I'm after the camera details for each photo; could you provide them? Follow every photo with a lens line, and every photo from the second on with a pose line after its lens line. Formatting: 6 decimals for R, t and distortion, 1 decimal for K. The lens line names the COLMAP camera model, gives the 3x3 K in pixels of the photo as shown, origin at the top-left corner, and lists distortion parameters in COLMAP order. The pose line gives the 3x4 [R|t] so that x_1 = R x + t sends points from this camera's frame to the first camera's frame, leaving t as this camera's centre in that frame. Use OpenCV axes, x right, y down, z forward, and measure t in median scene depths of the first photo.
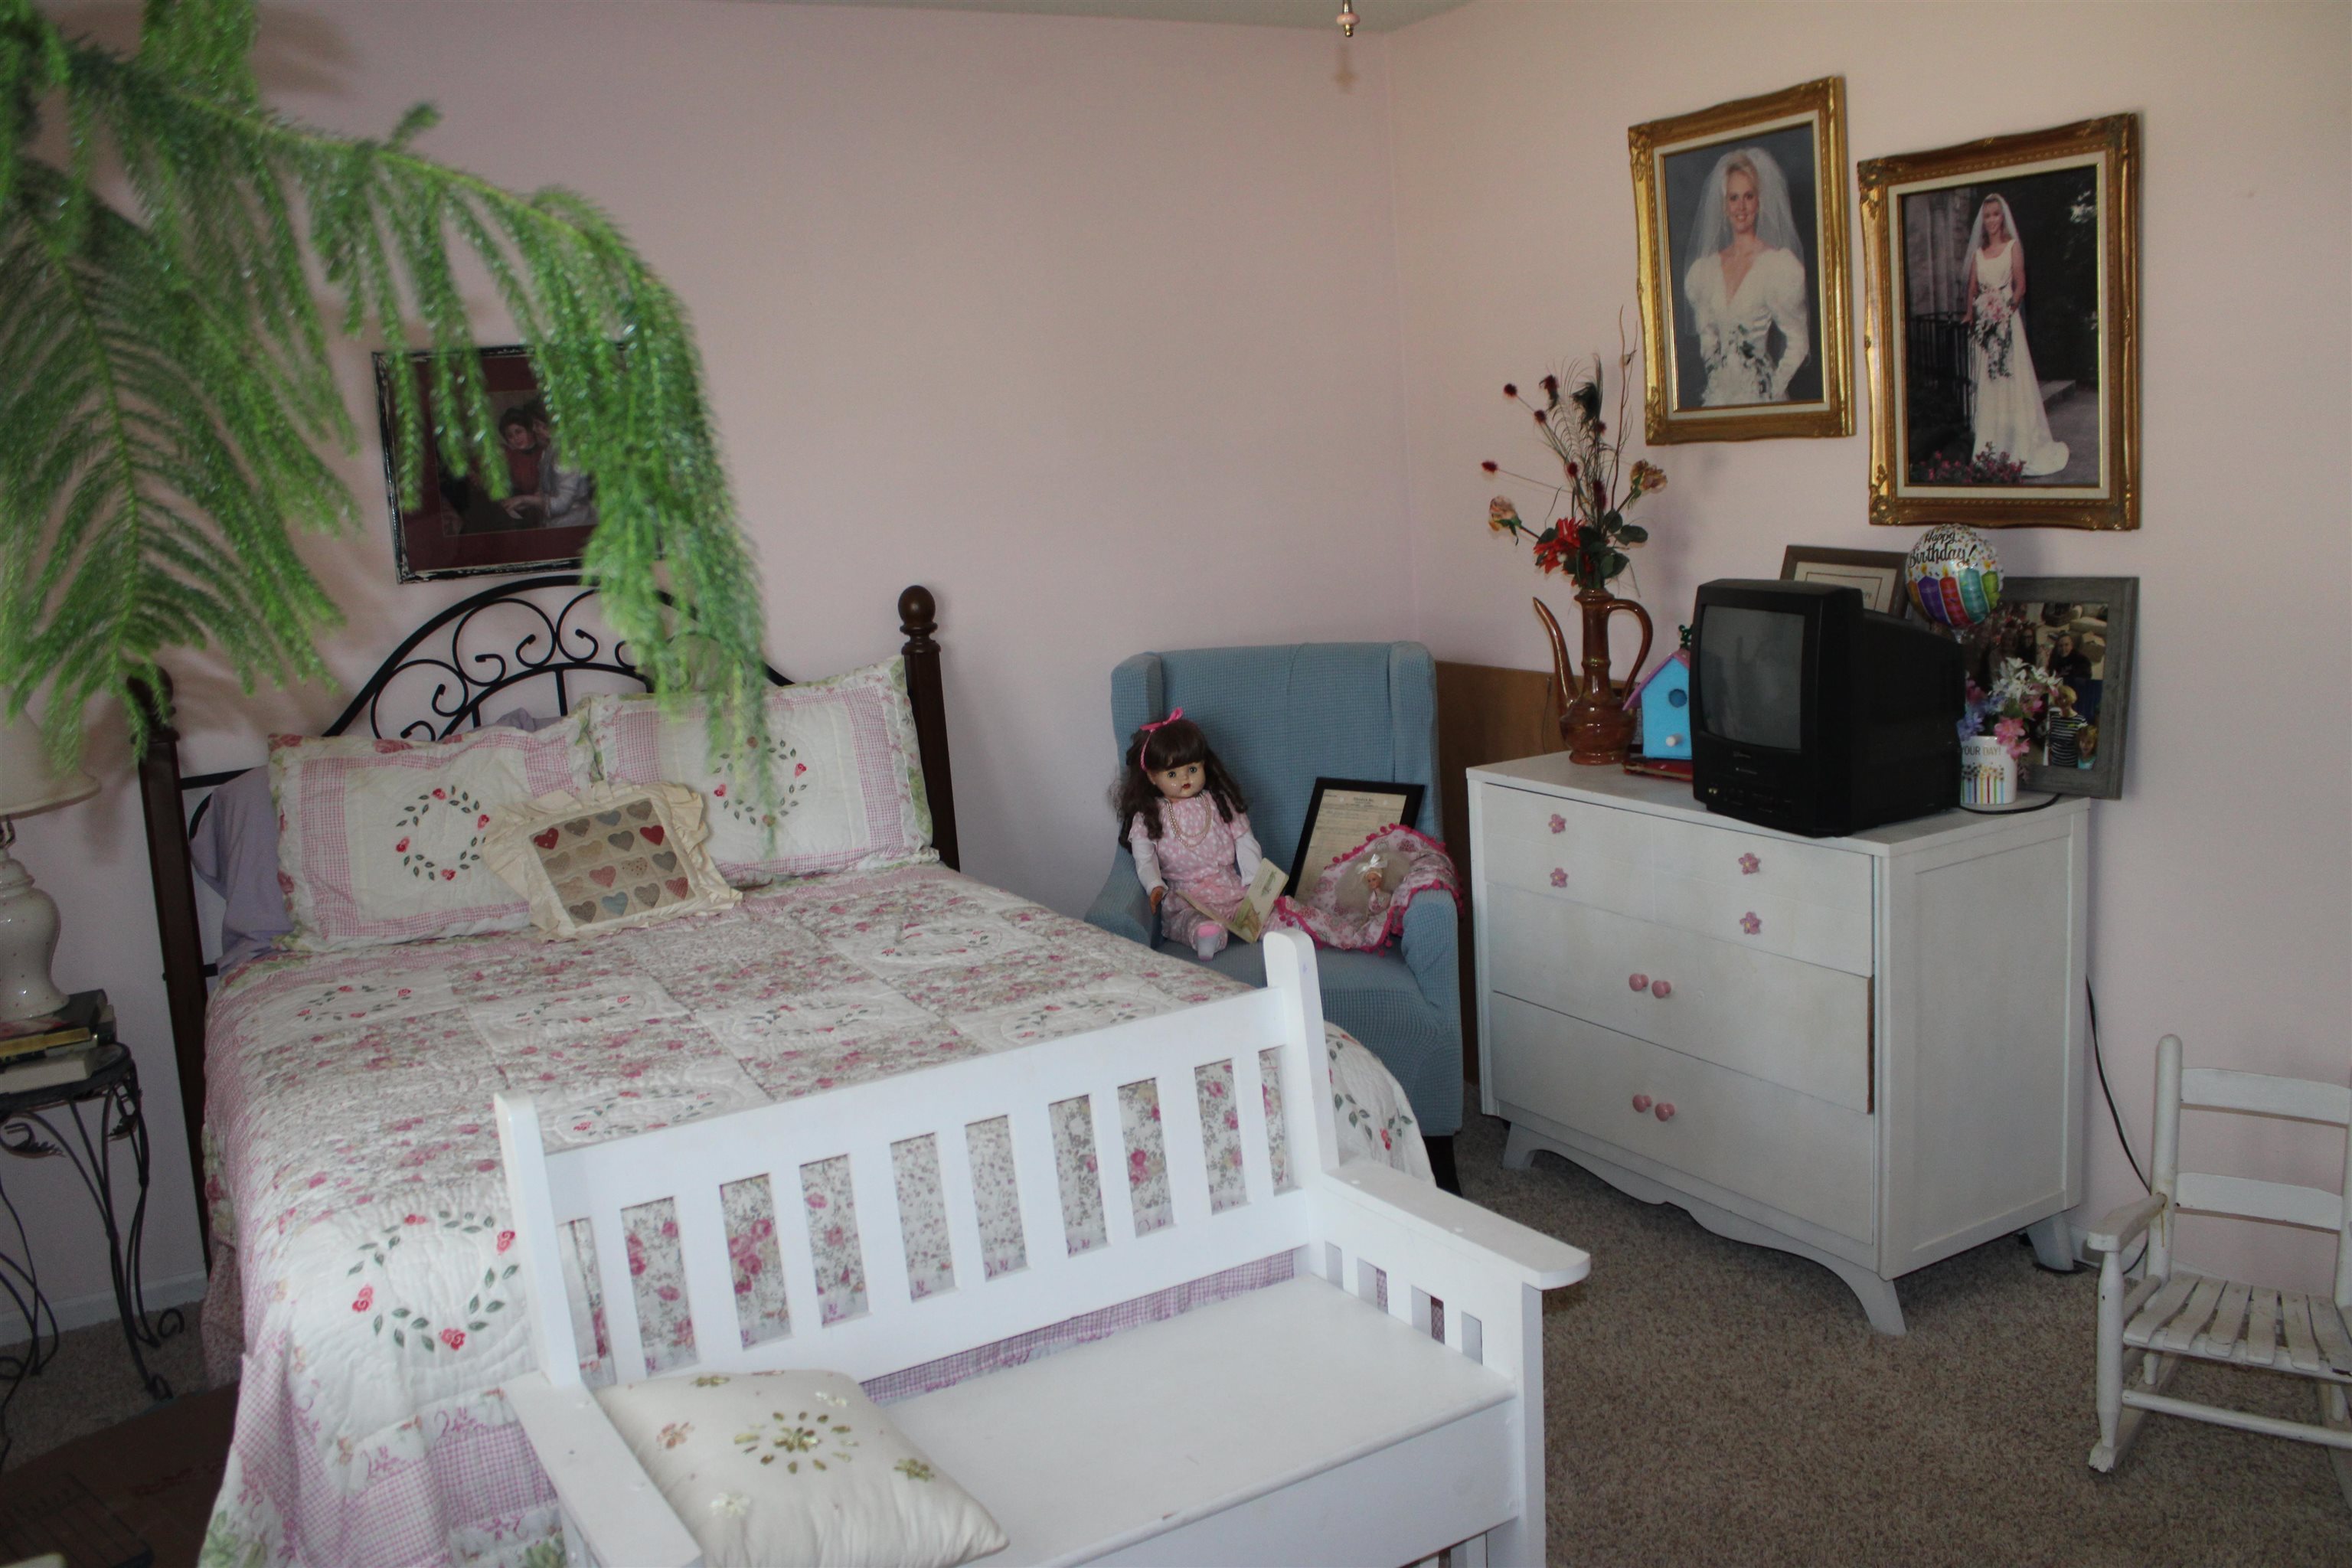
lens RADIAL K [[1956.1, 0, 1176.0], [0, 1956.1, 784.0], [0, 0, 1]] dist [-0.171318, 0.159147]
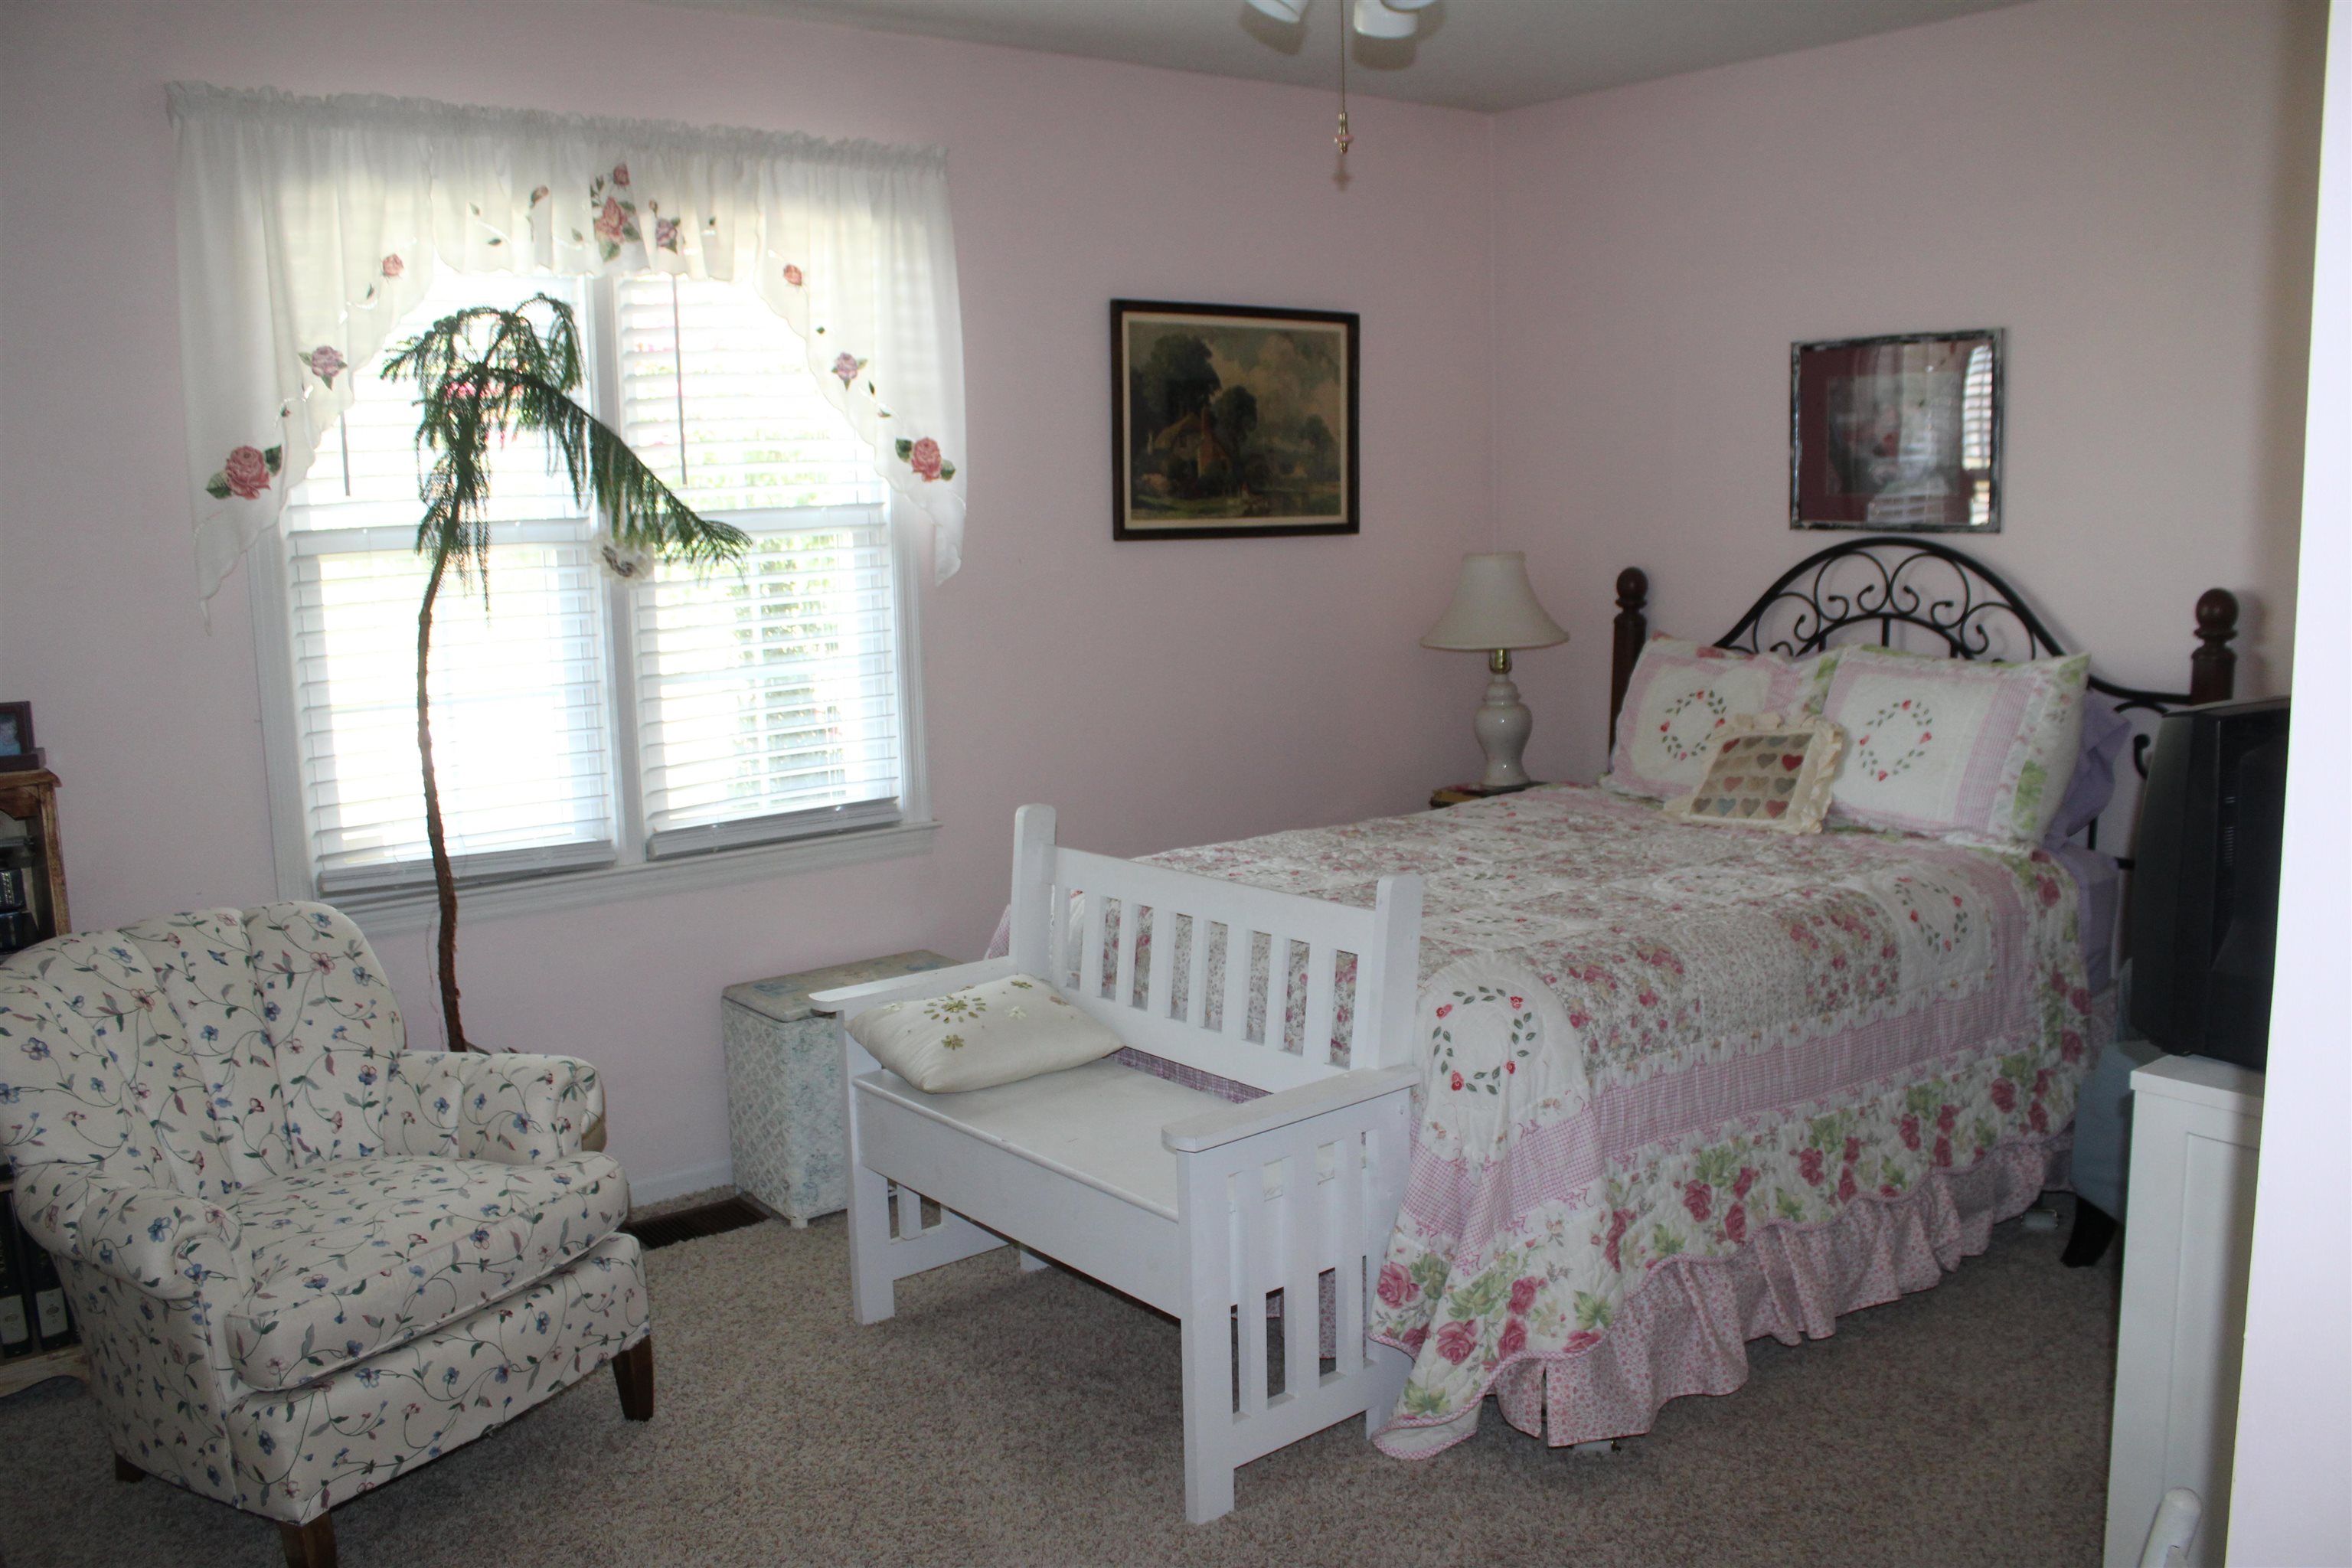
lens RADIAL K [[1956.1, 0, 1176.0], [0, 1956.1, 784.0], [0, 0, 1]] dist [-0.171318, 0.159147]
pose [[0.147329, 0.209188, -0.966713, 0.761707], [-0.148748, 0.970949, 0.187436, -0.117213], [0.977839, 0.116182, 0.174165, 0.408033]]
